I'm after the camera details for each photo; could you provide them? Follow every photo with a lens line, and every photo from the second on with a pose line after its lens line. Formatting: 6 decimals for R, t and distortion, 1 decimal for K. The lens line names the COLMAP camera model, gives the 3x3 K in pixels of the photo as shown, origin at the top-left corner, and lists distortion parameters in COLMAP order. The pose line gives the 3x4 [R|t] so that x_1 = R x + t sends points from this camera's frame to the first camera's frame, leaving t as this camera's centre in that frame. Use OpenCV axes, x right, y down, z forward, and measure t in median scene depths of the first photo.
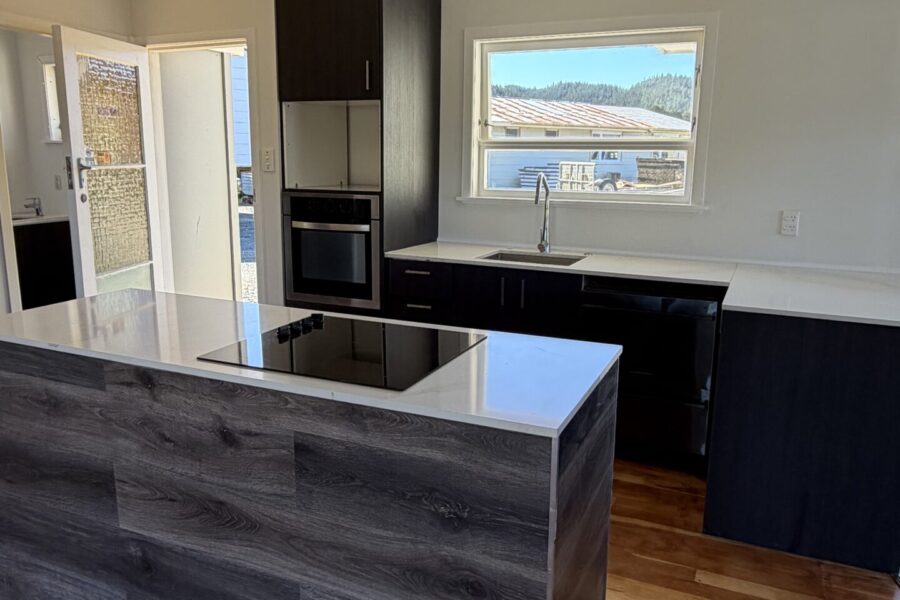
lens RADIAL K [[719.0, 0, 448.3], [0, 719.0, 300.1], [0, 0, 1]] dist [-0.002908, 0.006038]
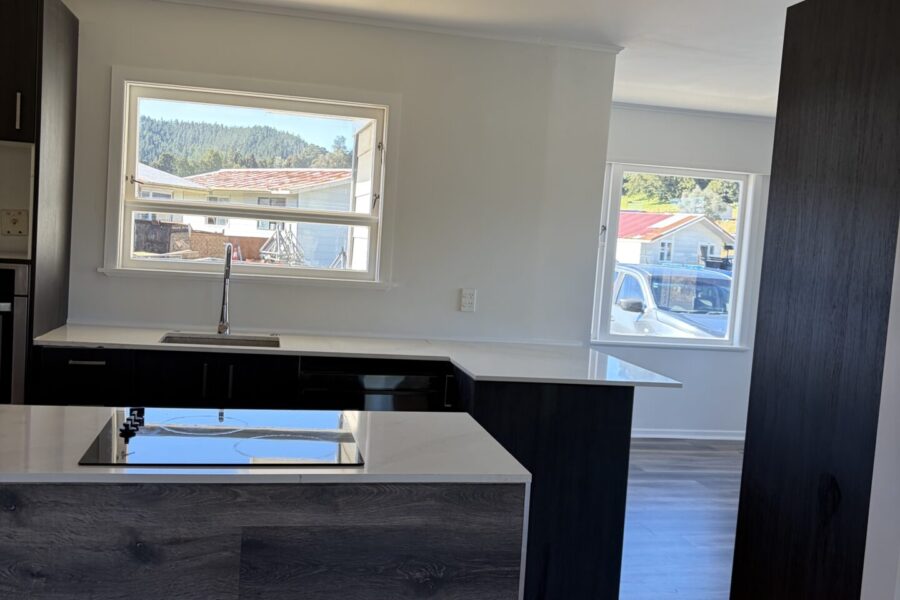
lens RADIAL K [[941.7, 0, 449.4], [0, 941.7, 294.6], [0, 0, 1]] dist [0.010136, 0.000000]
pose [[0.792958, 0.003489, 0.609266, -0.699537], [0.066591, 0.993497, -0.092357, 0.017830], [-0.605626, 0.113807, 0.787569, -0.117867]]
